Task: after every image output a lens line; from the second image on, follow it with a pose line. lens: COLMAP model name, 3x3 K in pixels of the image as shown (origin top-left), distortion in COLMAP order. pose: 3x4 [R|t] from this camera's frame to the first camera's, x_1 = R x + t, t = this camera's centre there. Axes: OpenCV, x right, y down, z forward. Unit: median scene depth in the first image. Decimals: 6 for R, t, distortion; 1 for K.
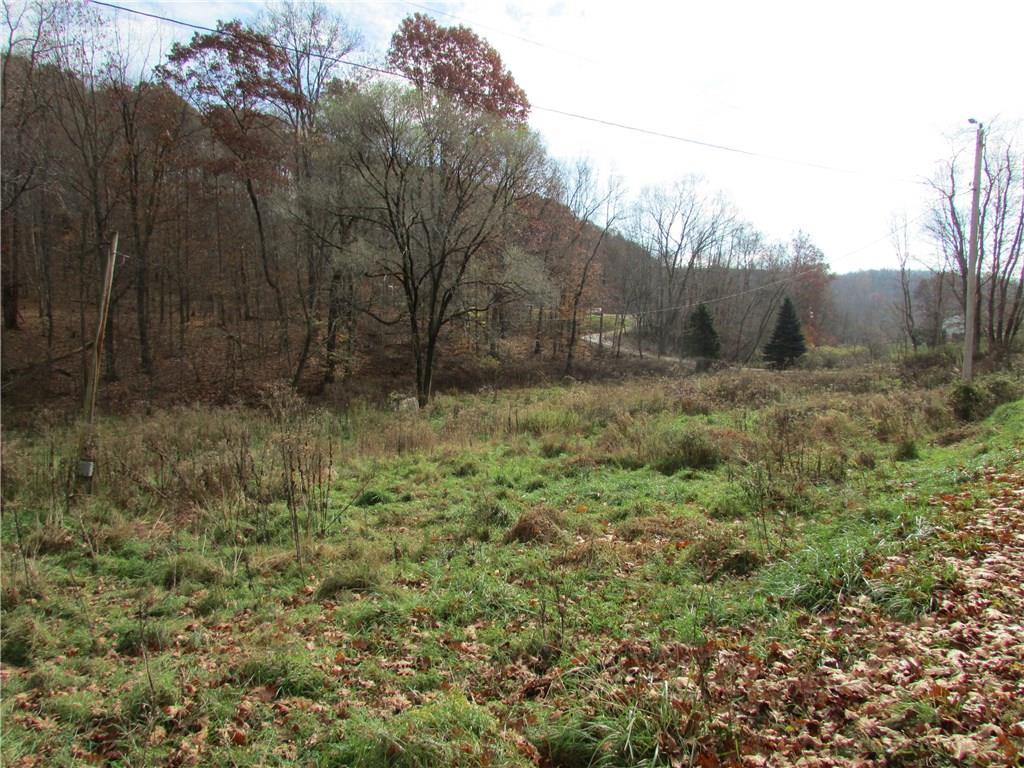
lens RADIAL K [[732.1, 0, 513.4], [0, 732.1, 384.0], [0, 0, 1]] dist [-0.027309, 0.003070]
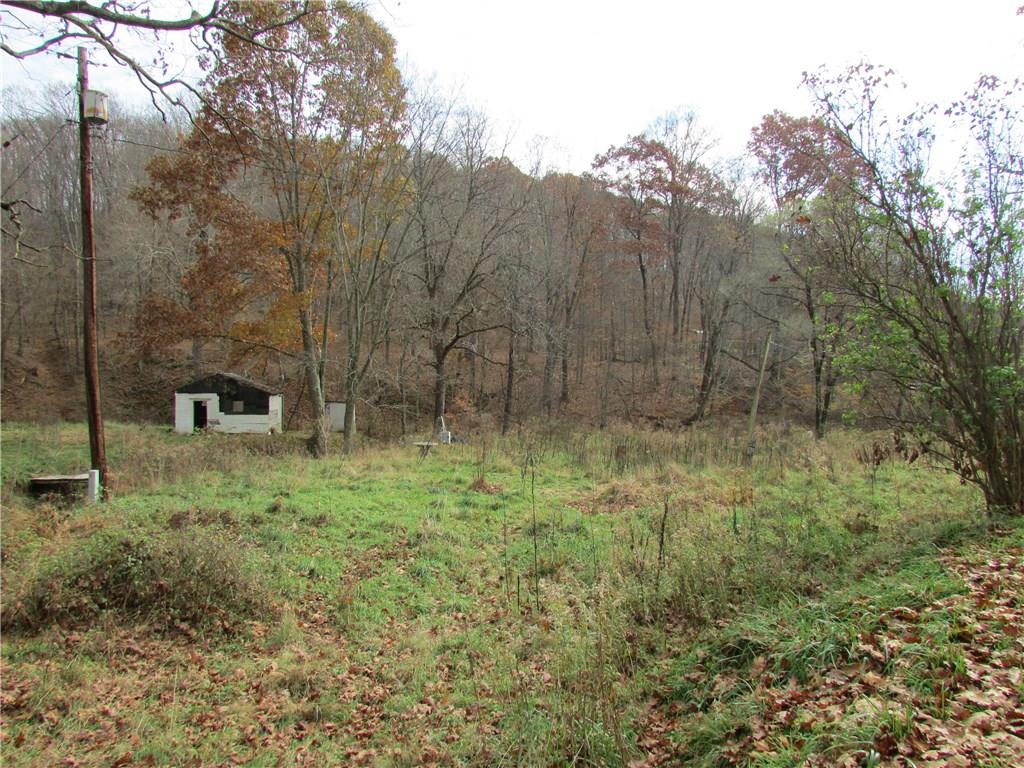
lens RADIAL K [[732.1, 0, 511.9], [0, 732.1, 379.3], [0, 0, 1]] dist [-0.027309, 0.003070]
pose [[0.938543, 0.038730, -0.342983, -0.107398], [-0.058177, 0.997218, -0.046591, 0.010149], [0.340224, 0.063682, 0.938186, -0.221834]]
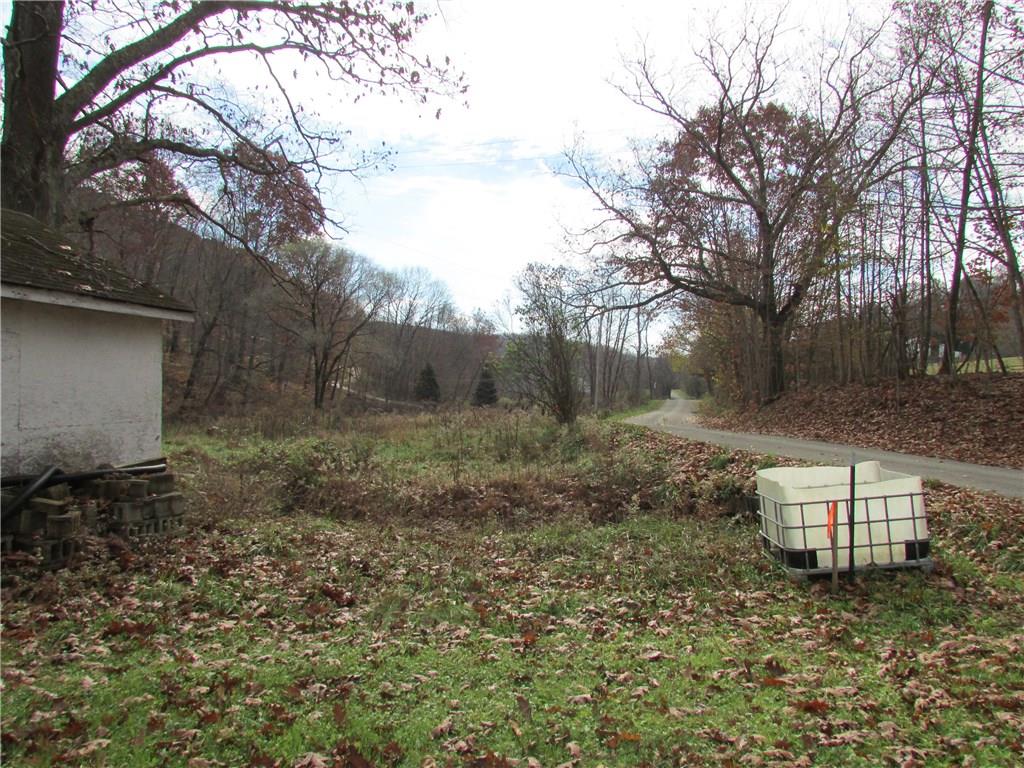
lens RADIAL K [[732.1, 0, 515.0], [0, 732.1, 385.7], [0, 0, 1]] dist [-0.027309, 0.003070]
pose [[0.893375, 0.043852, 0.447167, -0.260699], [-0.014738, 0.997550, -0.068381, 0.030739], [-0.449070, 0.054499, 0.891833, -0.387169]]
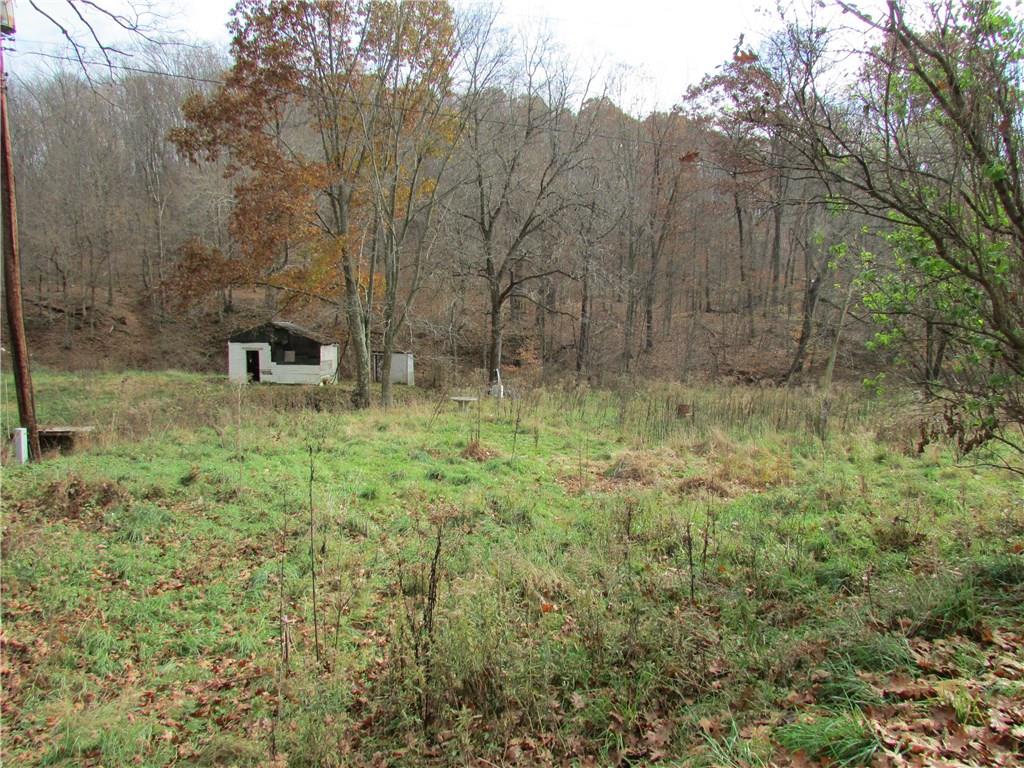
lens RADIAL K [[732.1, 0, 516.6], [0, 732.1, 379.8], [0, 0, 1]] dist [-0.027309, 0.003070]
pose [[0.881143, 0.074892, -0.466882, -0.088788], [-0.068996, 0.997174, 0.029740, 0.006471], [0.467790, 0.006008, 0.883819, -0.168639]]
